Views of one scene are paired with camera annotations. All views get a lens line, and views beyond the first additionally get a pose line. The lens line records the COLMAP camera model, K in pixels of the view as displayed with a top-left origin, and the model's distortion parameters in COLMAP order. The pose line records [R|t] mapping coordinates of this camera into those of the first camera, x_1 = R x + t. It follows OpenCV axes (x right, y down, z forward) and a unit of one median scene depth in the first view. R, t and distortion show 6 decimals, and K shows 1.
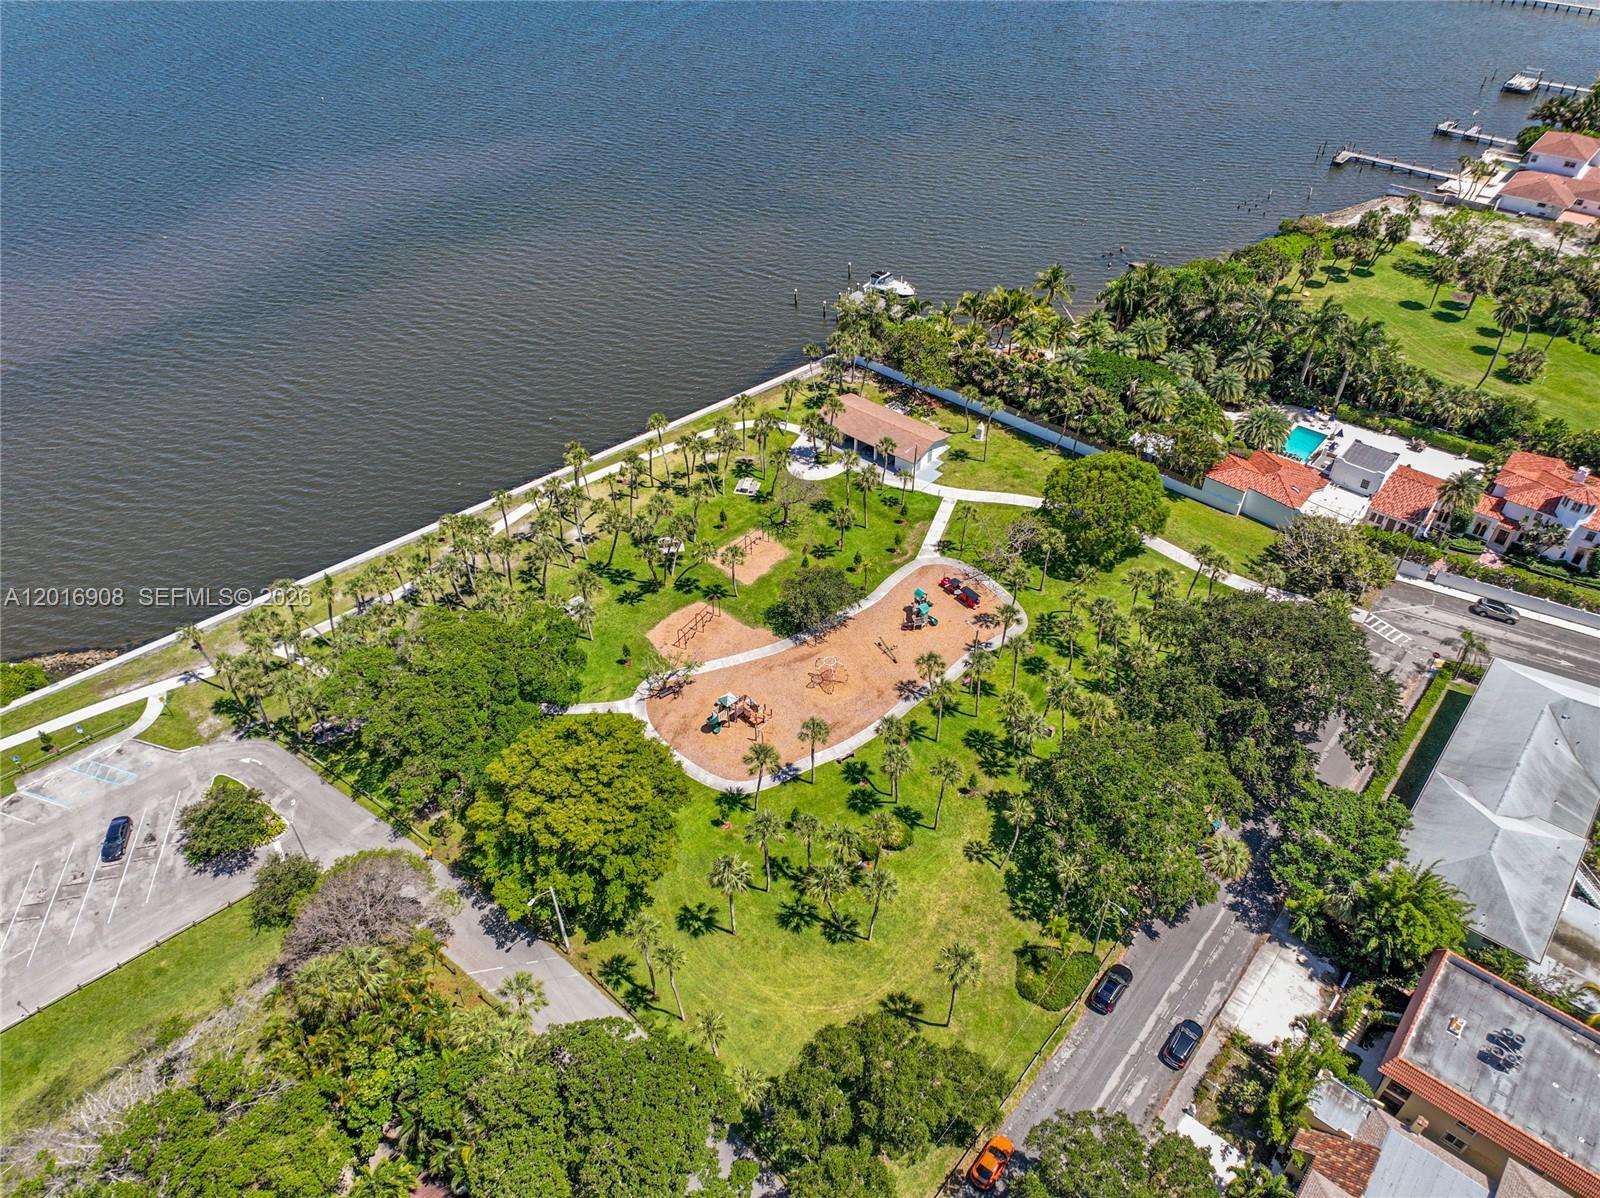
lens RADIAL K [[1123.5, 0, 800.0], [0, 1123.5, 599.0], [0, 0, 1]] dist [-0.004563, 0.018900]
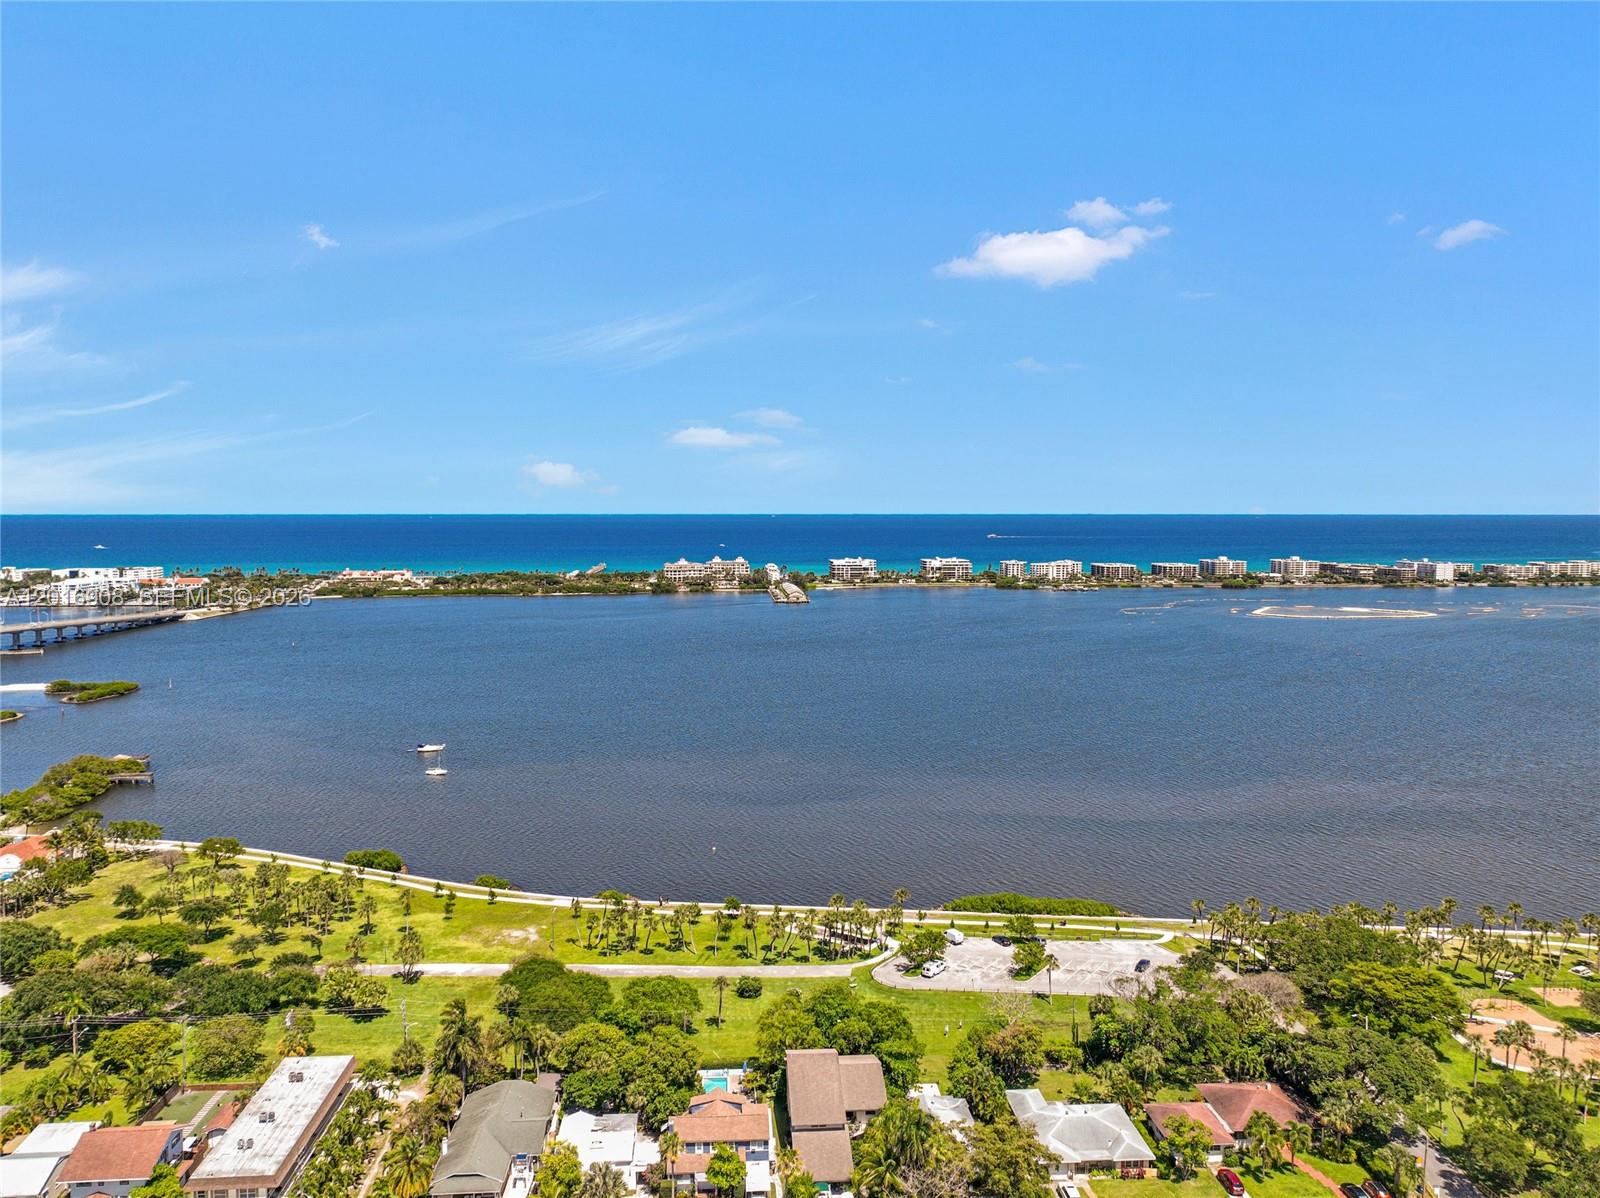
lens RADIAL K [[1148.9, 0, 800.0], [0, 1148.9, 599.0], [0, 0, 1]] dist [-0.010040, 0.032982]
pose [[0.695700, 0.060777, -0.715757, 0.296875], [-0.468389, 0.793838, -0.387857, 0.584395], [0.544622, 0.605085, 0.580740, -0.692086]]
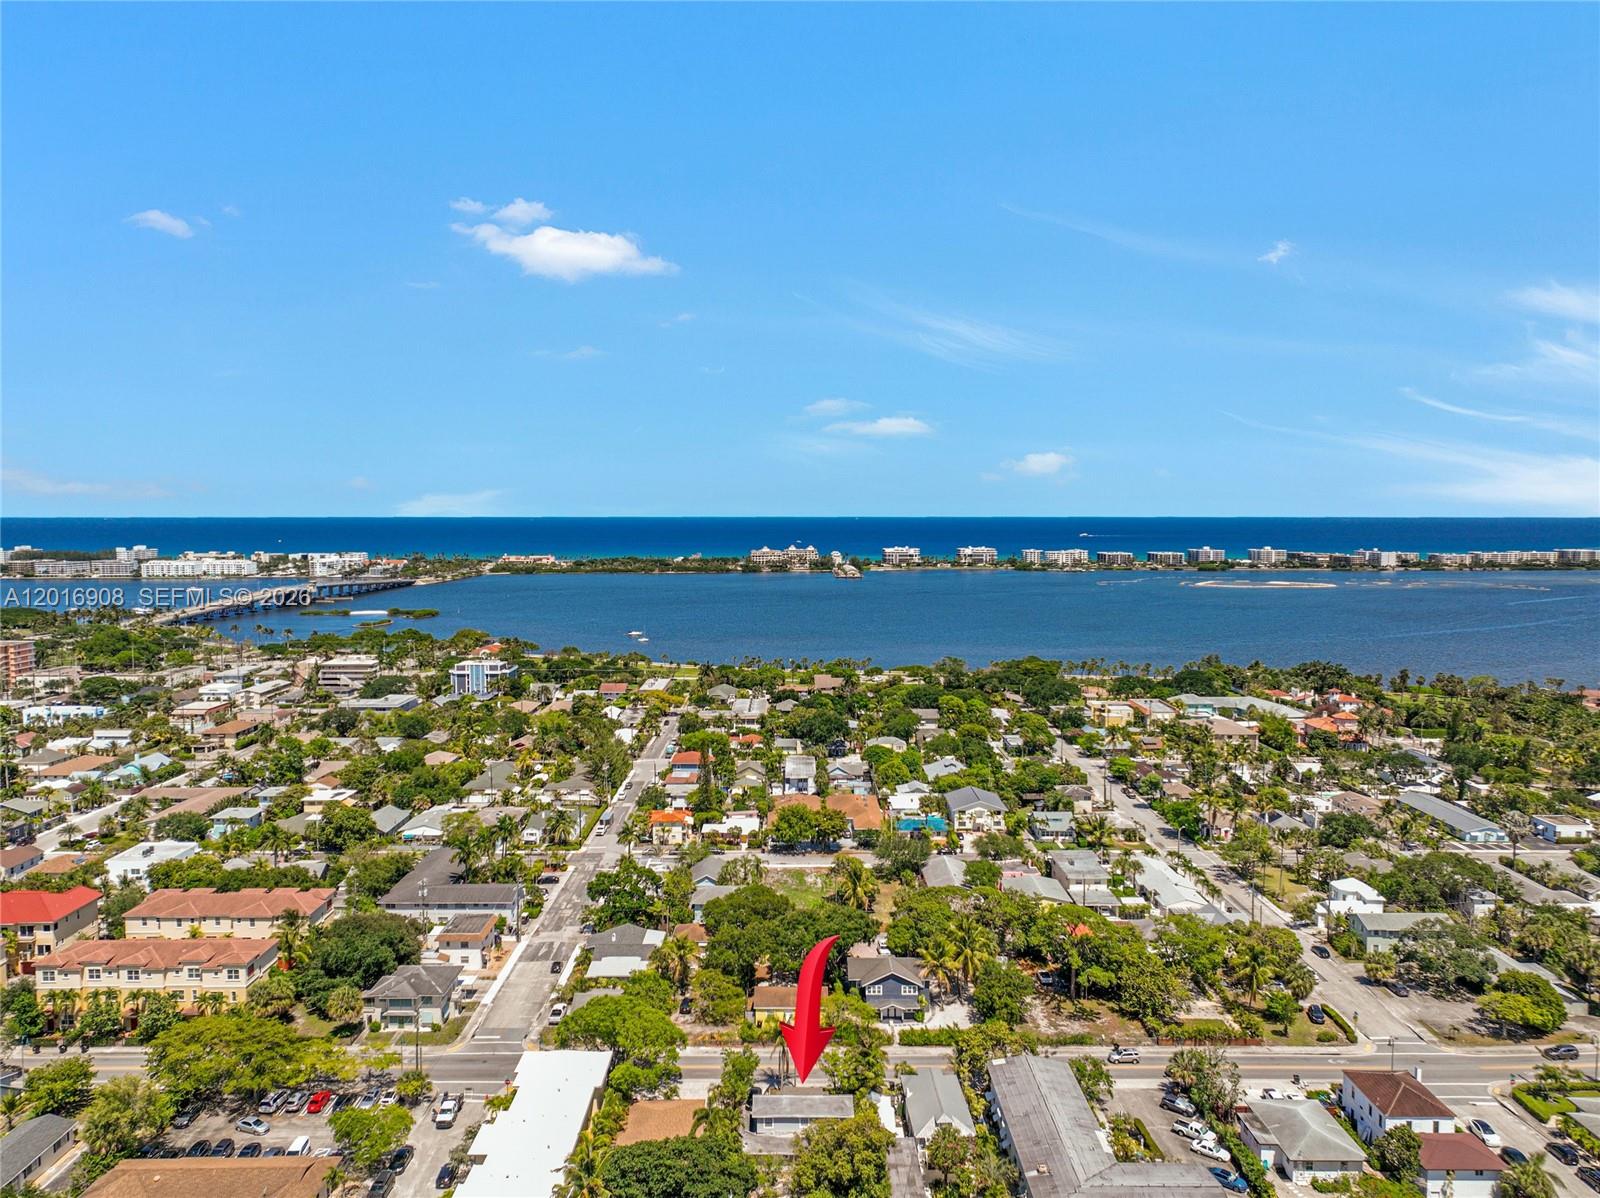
lens RADIAL K [[1123.5, 0, 800.0], [0, 1123.5, 599.0], [0, 0, 1]] dist [-0.004563, 0.018900]
pose [[0.647817, 0.063011, -0.759186, 2.001006], [-0.496373, 0.790892, -0.357915, 1.551754], [0.577881, 0.608703, 0.543630, -1.757701]]
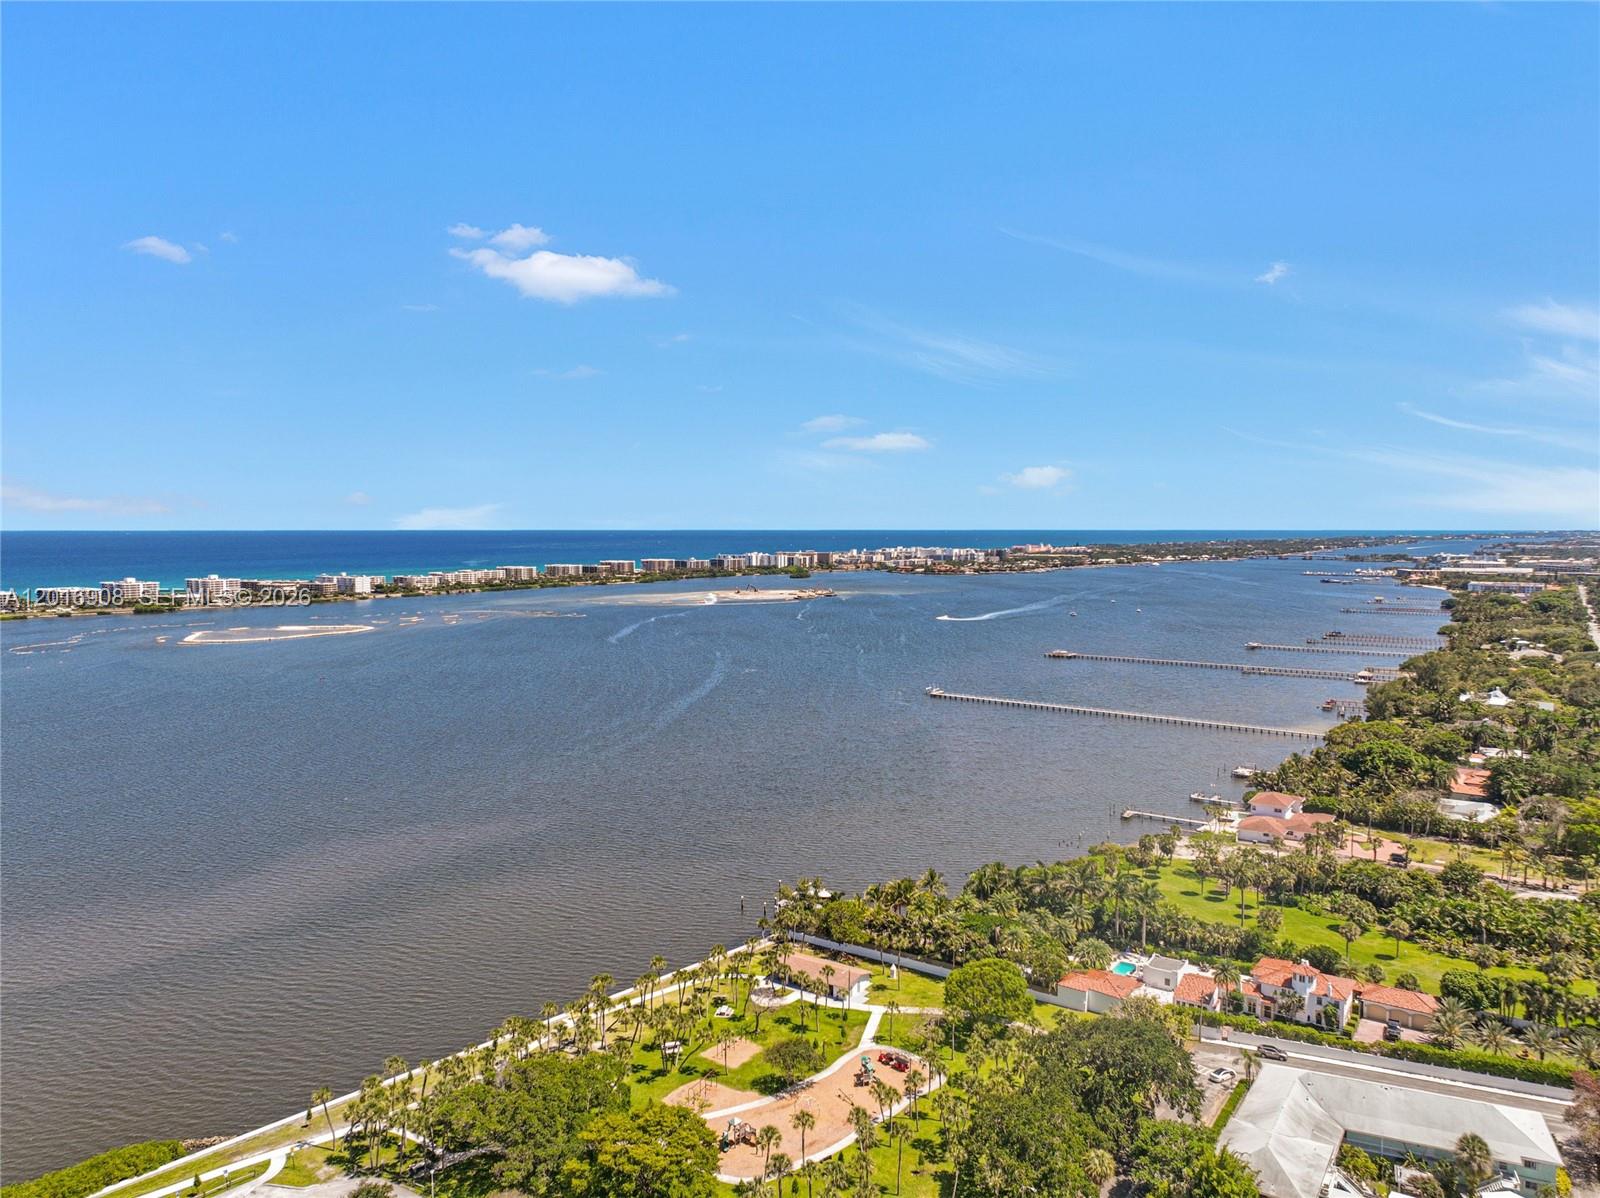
lens RADIAL K [[1123.5, 0, 800.0], [0, 1123.5, 599.0], [0, 0, 1]] dist [-0.004563, 0.018900]
pose [[0.994217, -0.001974, 0.107369, -0.106665], [0.065745, 0.801741, -0.594044, 0.322501], [-0.084910, 0.597668, 0.797235, -0.374917]]
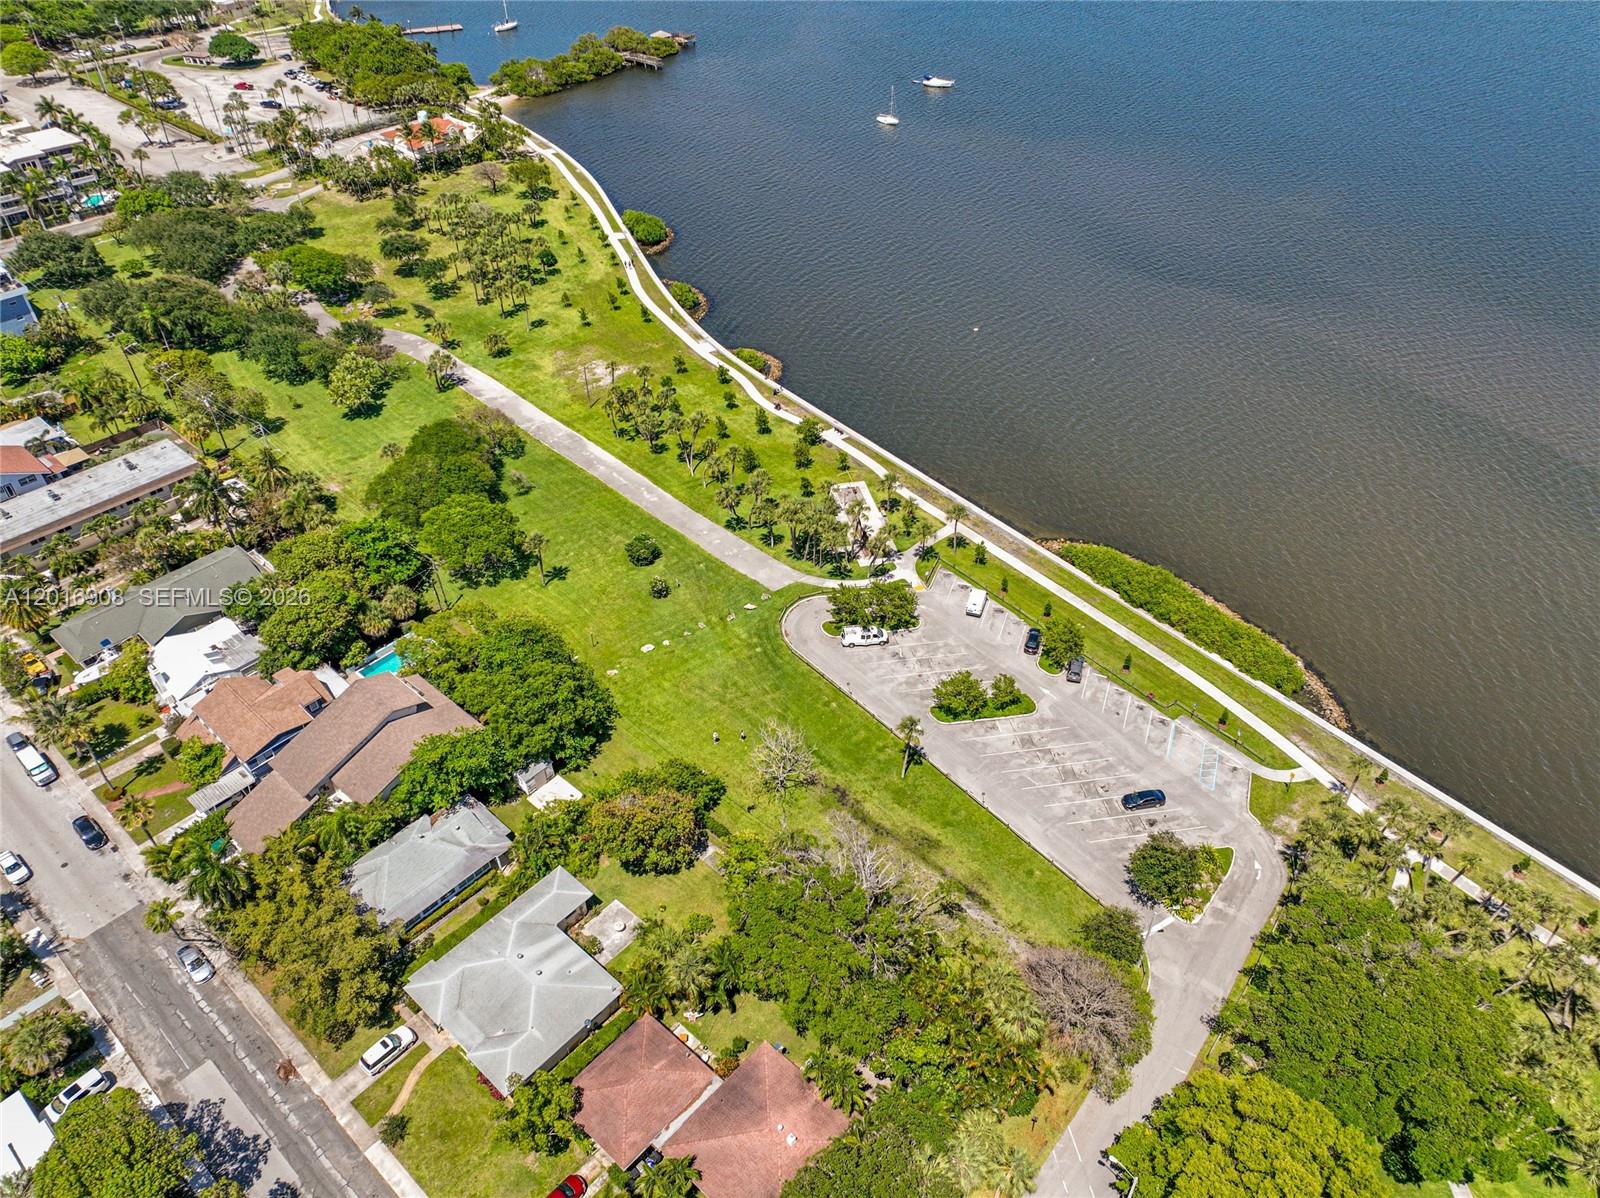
lens RADIAL K [[1123.5, 0, 800.0], [0, 1123.5, 599.0], [0, 0, 1]] dist [-0.004563, 0.018900]
pose [[-0.024545, 0.639188, -0.768659, 0.122627], [-0.646948, 0.576022, 0.499657, -0.194707], [0.762139, 0.509546, 0.399383, 0.119889]]
